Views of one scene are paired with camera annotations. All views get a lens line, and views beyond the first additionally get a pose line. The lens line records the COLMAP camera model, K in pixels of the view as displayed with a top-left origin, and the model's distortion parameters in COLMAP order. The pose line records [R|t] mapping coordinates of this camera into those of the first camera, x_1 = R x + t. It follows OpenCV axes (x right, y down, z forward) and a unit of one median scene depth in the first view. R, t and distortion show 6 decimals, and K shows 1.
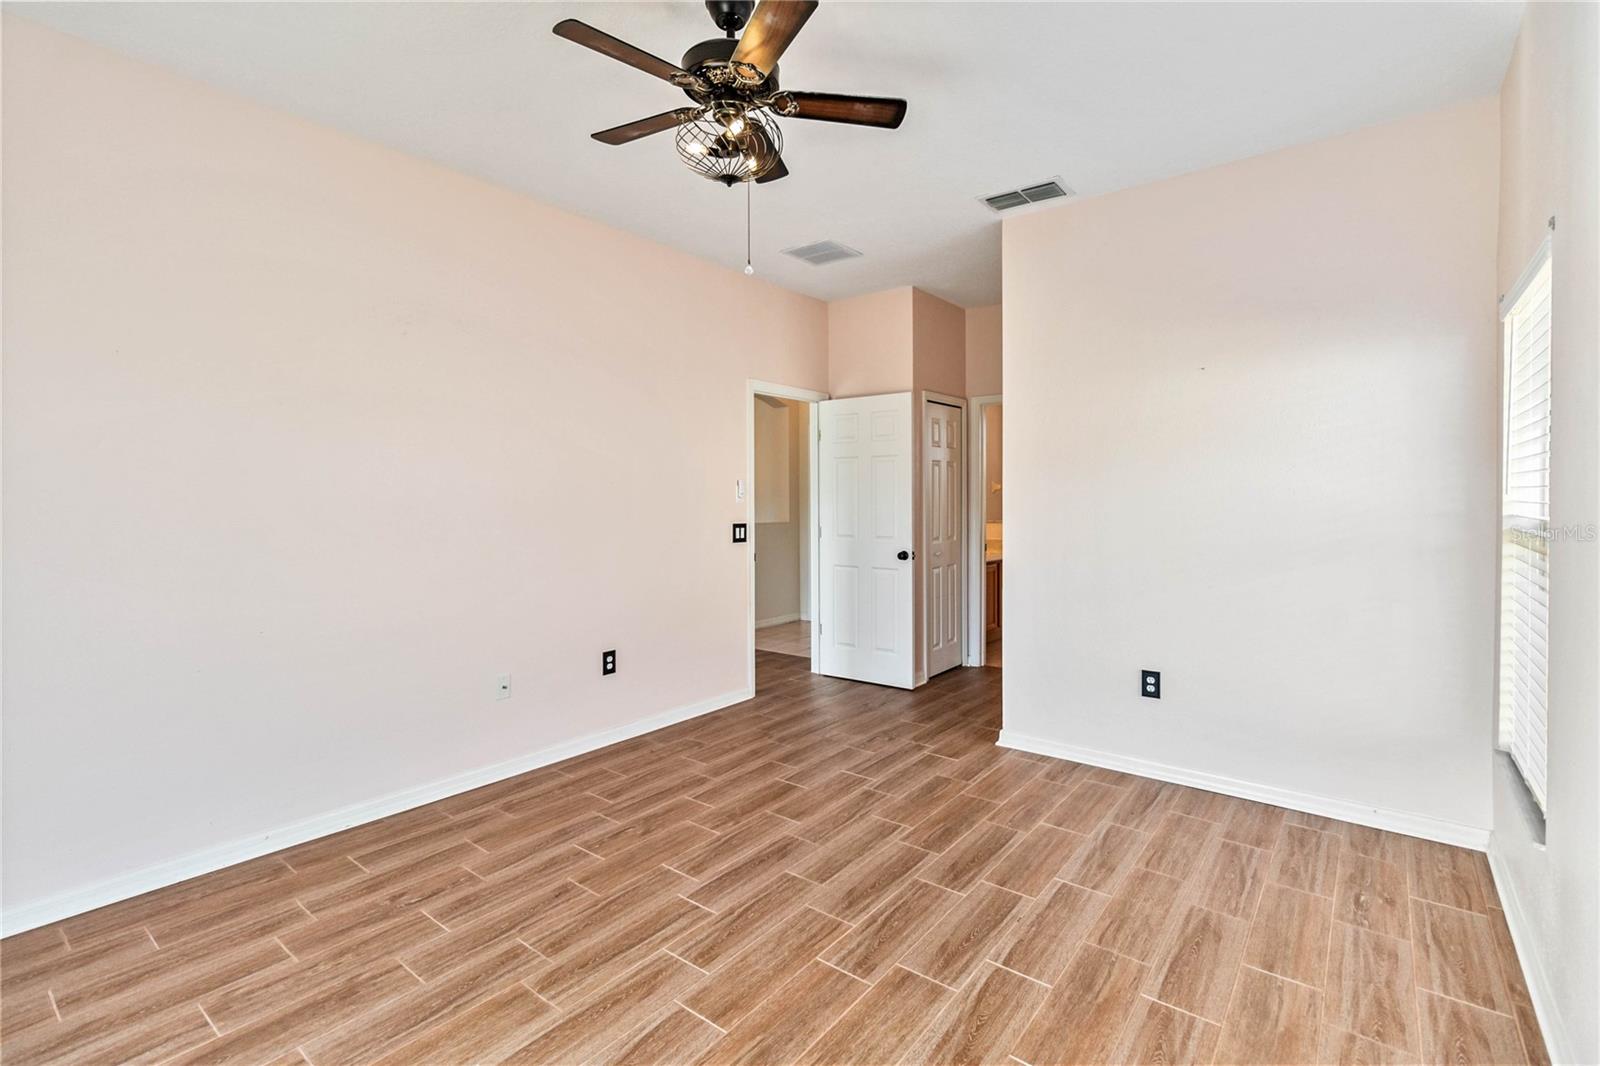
lens RADIAL K [[740.0, 0, 797.2], [0, 740.0, 495.7], [0, 0, 1]] dist [0.003769, 0.000987]
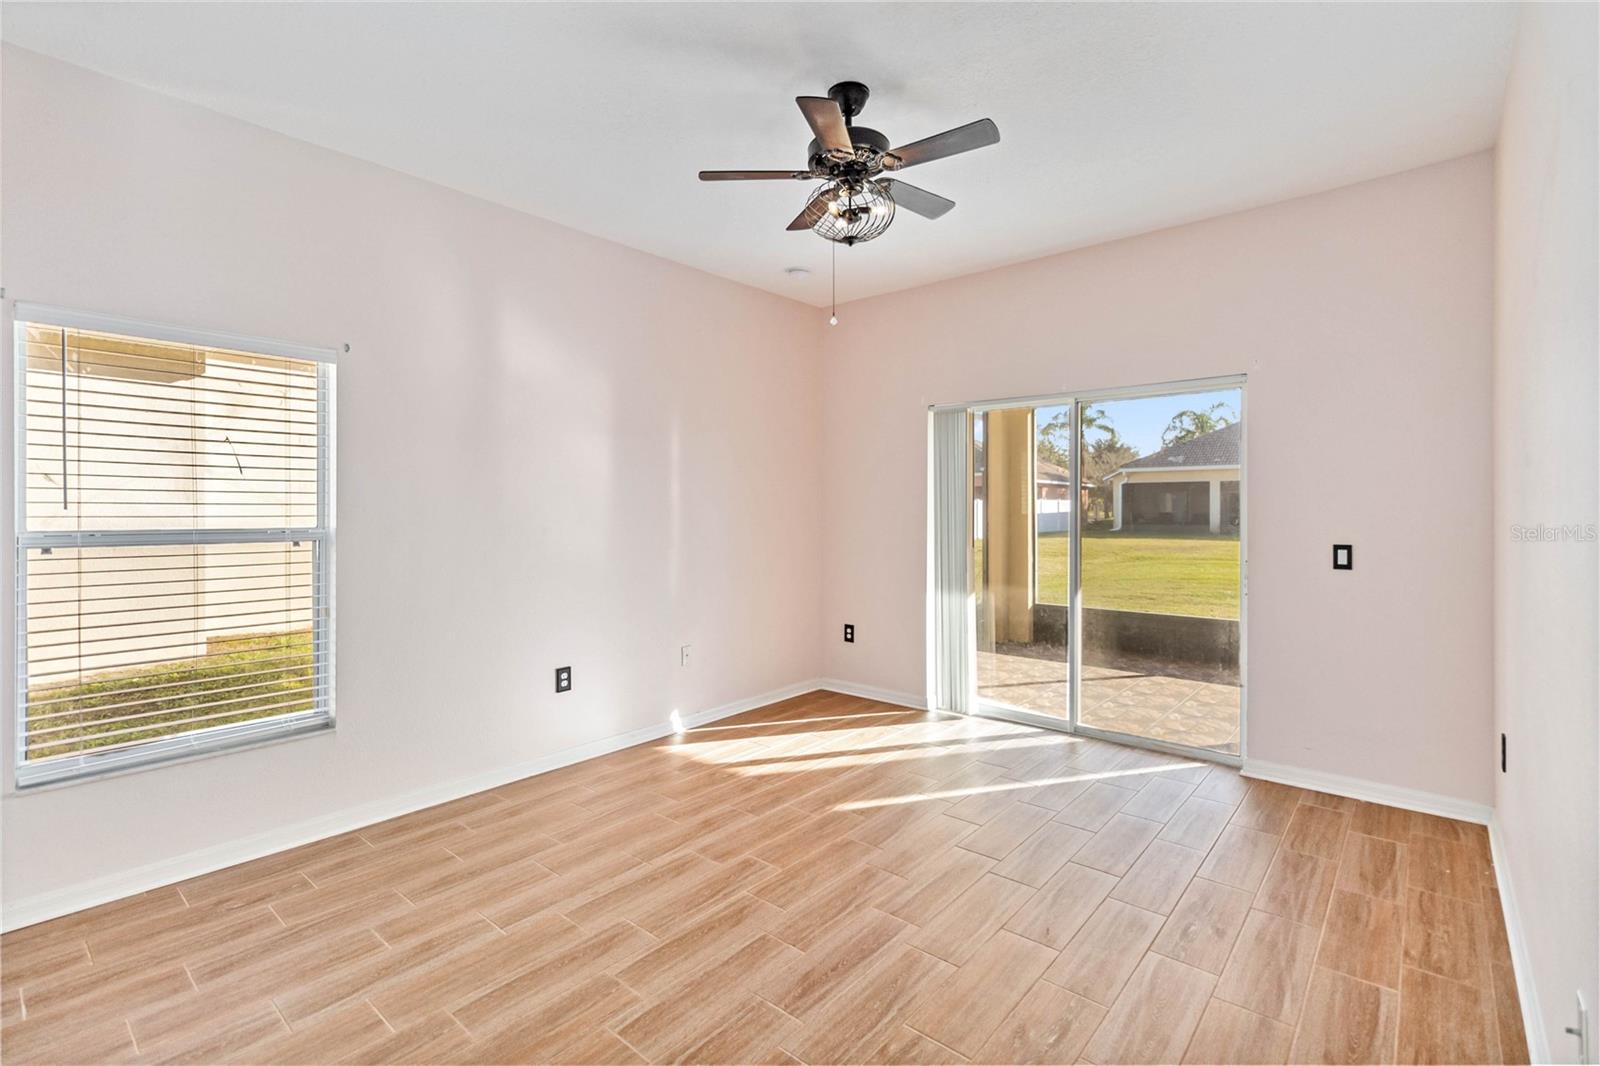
lens RADIAL K [[740.0, 0, 797.2], [0, 740.0, 495.7], [0, 0, 1]] dist [0.003769, 0.000987]
pose [[-0.999112, 0.006187, 0.041671, -0.049153], [0.005291, 0.999753, -0.021570, 0.006782], [-0.041794, -0.021331, -0.998899, 1.994481]]
